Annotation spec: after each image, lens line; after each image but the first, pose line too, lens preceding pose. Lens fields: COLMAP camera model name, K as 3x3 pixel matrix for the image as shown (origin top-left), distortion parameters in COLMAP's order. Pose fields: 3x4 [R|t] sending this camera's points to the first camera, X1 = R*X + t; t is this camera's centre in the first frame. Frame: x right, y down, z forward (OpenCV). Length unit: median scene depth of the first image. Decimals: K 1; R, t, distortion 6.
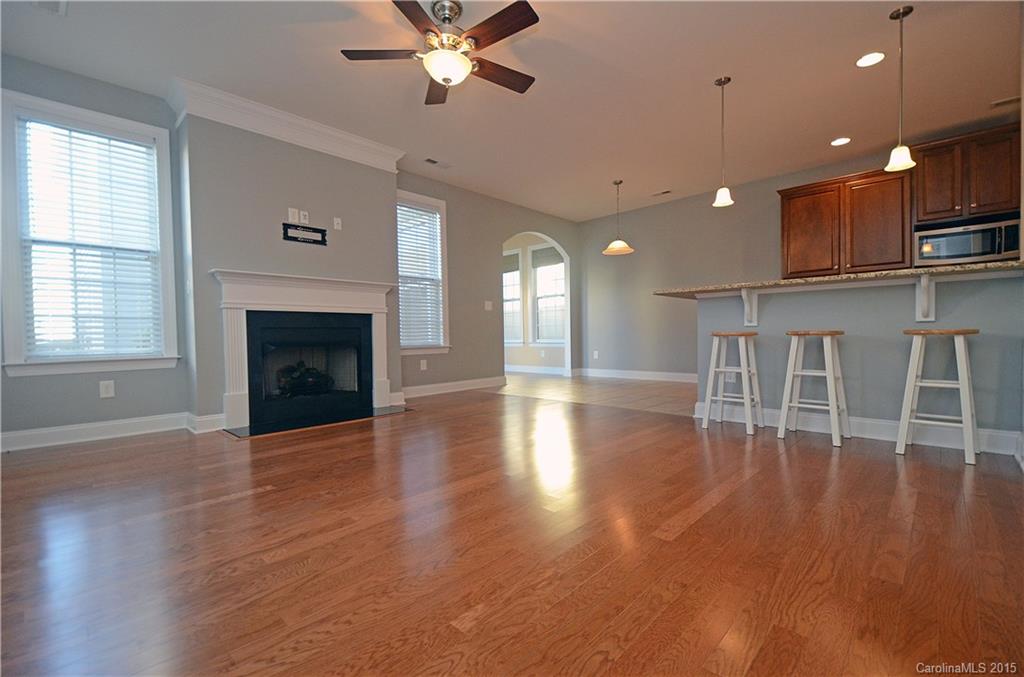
lens RADIAL K [[444.5, 0, 509.6], [0, 444.5, 342.9], [0, 0, 1]] dist [-0.000970, -0.000694]
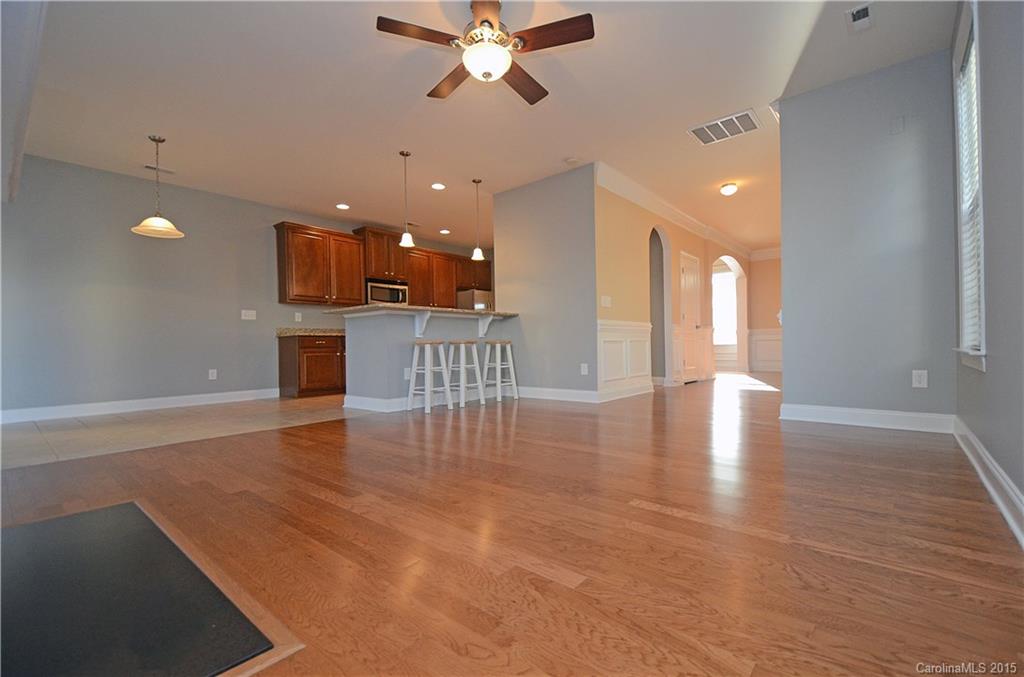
lens RADIAL K [[444.5, 0, 509.0], [0, 444.5, 337.6], [0, 0, 1]] dist [-0.000970, -0.000694]
pose [[-0.053472, 0.036831, 0.997890, -0.655921], [0.036434, 0.998726, -0.034909, 0.015726], [-0.997904, 0.034491, -0.054746, 0.605954]]
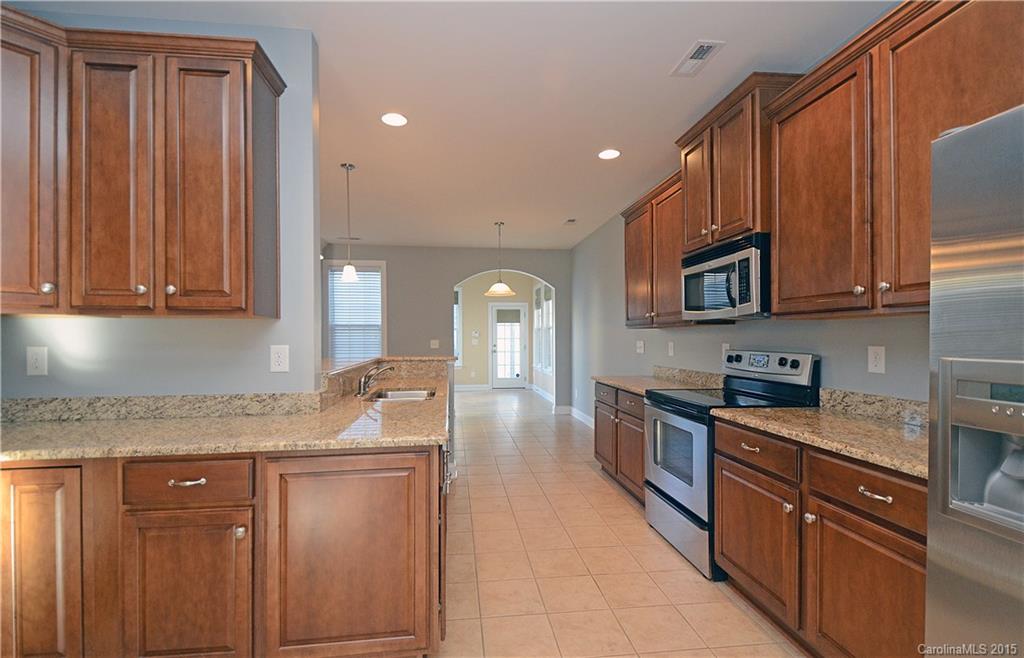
lens RADIAL K [[451.0, 0, 508.9], [0, 451.0, 338.9], [0, 0, 1]] dist [0.004924, -0.000515]
pose [[0.772120, 0.018699, -0.635202, 1.144685], [-0.024391, 0.999702, -0.000219, -0.139664], [0.635009, 0.015662, 0.772346, 0.323420]]
